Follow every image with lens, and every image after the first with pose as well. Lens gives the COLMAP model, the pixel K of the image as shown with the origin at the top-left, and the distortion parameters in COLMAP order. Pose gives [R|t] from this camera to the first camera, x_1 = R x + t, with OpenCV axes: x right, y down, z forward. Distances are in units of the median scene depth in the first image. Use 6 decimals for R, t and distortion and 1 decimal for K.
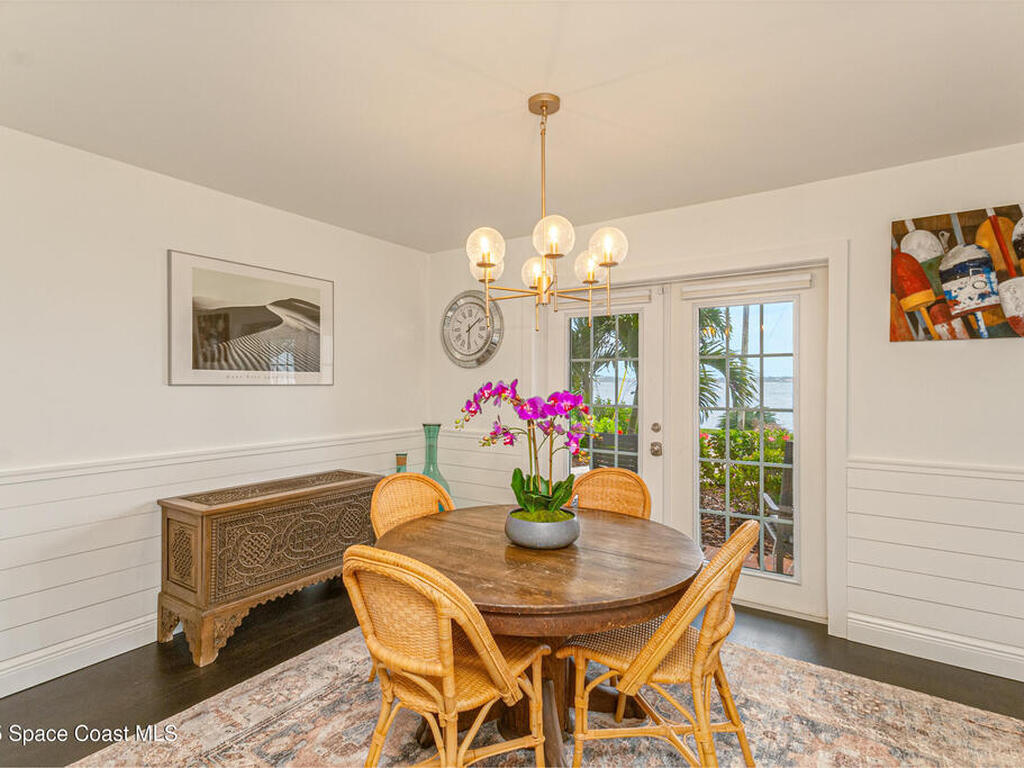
lens RADIAL K [[531.3, 0, 503.0], [0, 531.3, 381.7], [0, 0, 1]] dist [0.016438, -0.000771]
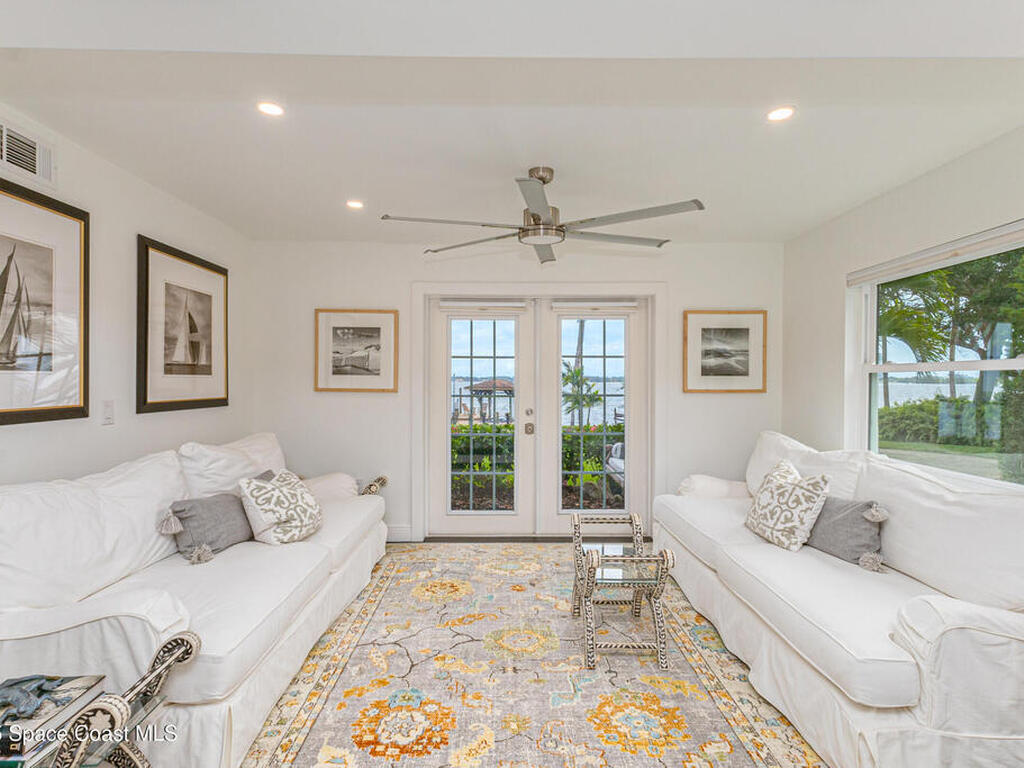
lens RADIAL K [[531.3, 0, 512.6], [0, 531.3, 383.0], [0, 0, 1]] dist [0.016438, -0.000771]
pose [[0.817685, -0.007647, 0.575615, -0.489981], [0.006446, 0.999971, 0.004128, 0.012636], [-0.575630, 0.000335, 0.817710, -0.014486]]
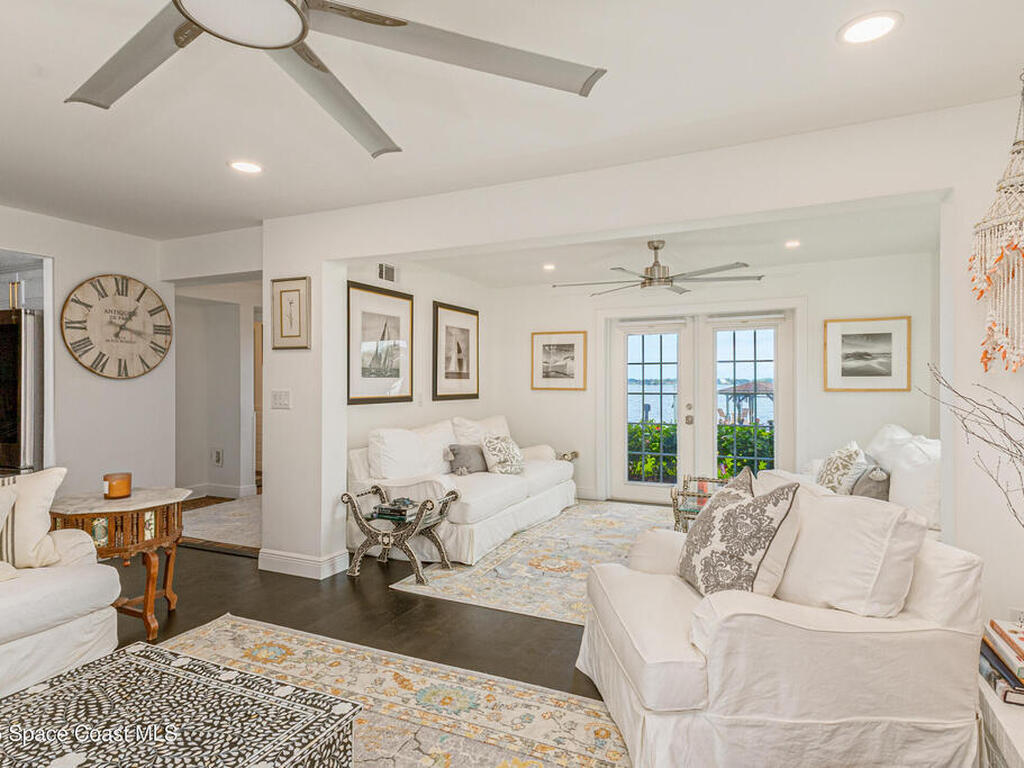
lens RADIAL K [[572.7, 0, 496.8], [0, 572.7, 378.6], [0, 0, 1]] dist [0.027470, 0.000700]
pose [[0.990964, -0.007552, 0.133918, -0.527187], [0.009298, 0.999880, -0.012421, 0.019850], [-0.133808, 0.013554, 0.990915, -0.643101]]
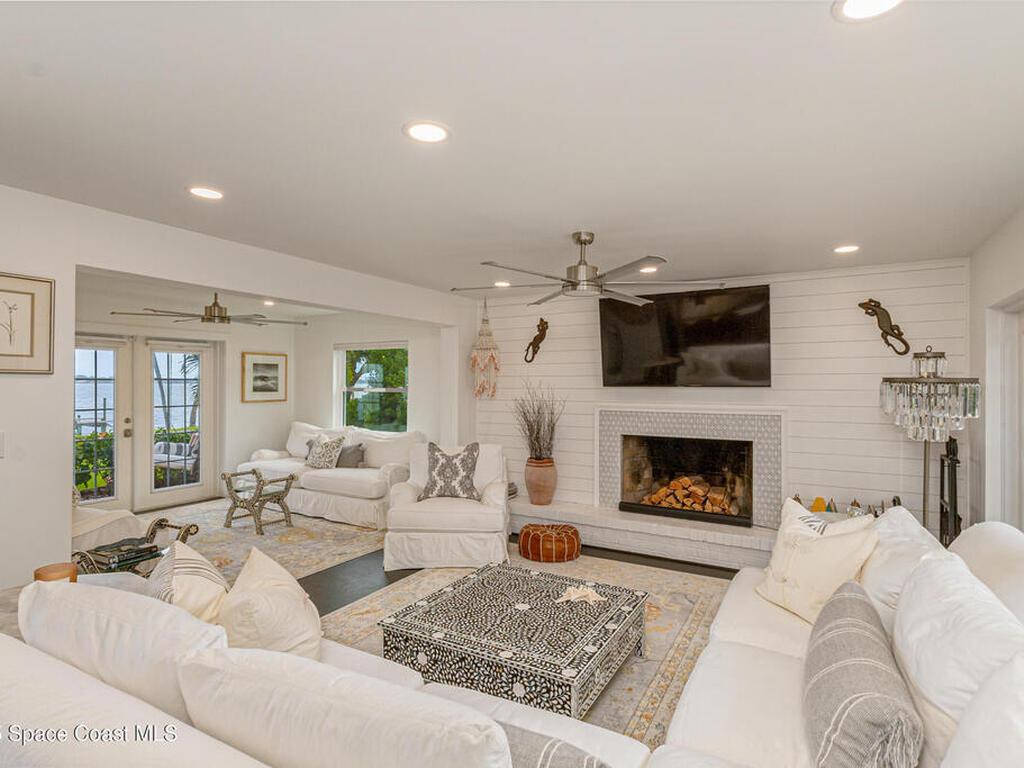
lens RADIAL K [[572.7, 0, 513.6], [0, 572.7, 382.7], [0, 0, 1]] dist [0.027470, 0.000700]
pose [[-0.077729, -0.011550, 0.996908, -1.698653], [-0.000845, 0.999933, 0.011519, -0.058338], [-0.996974, 0.000053, -0.077734, -0.083267]]
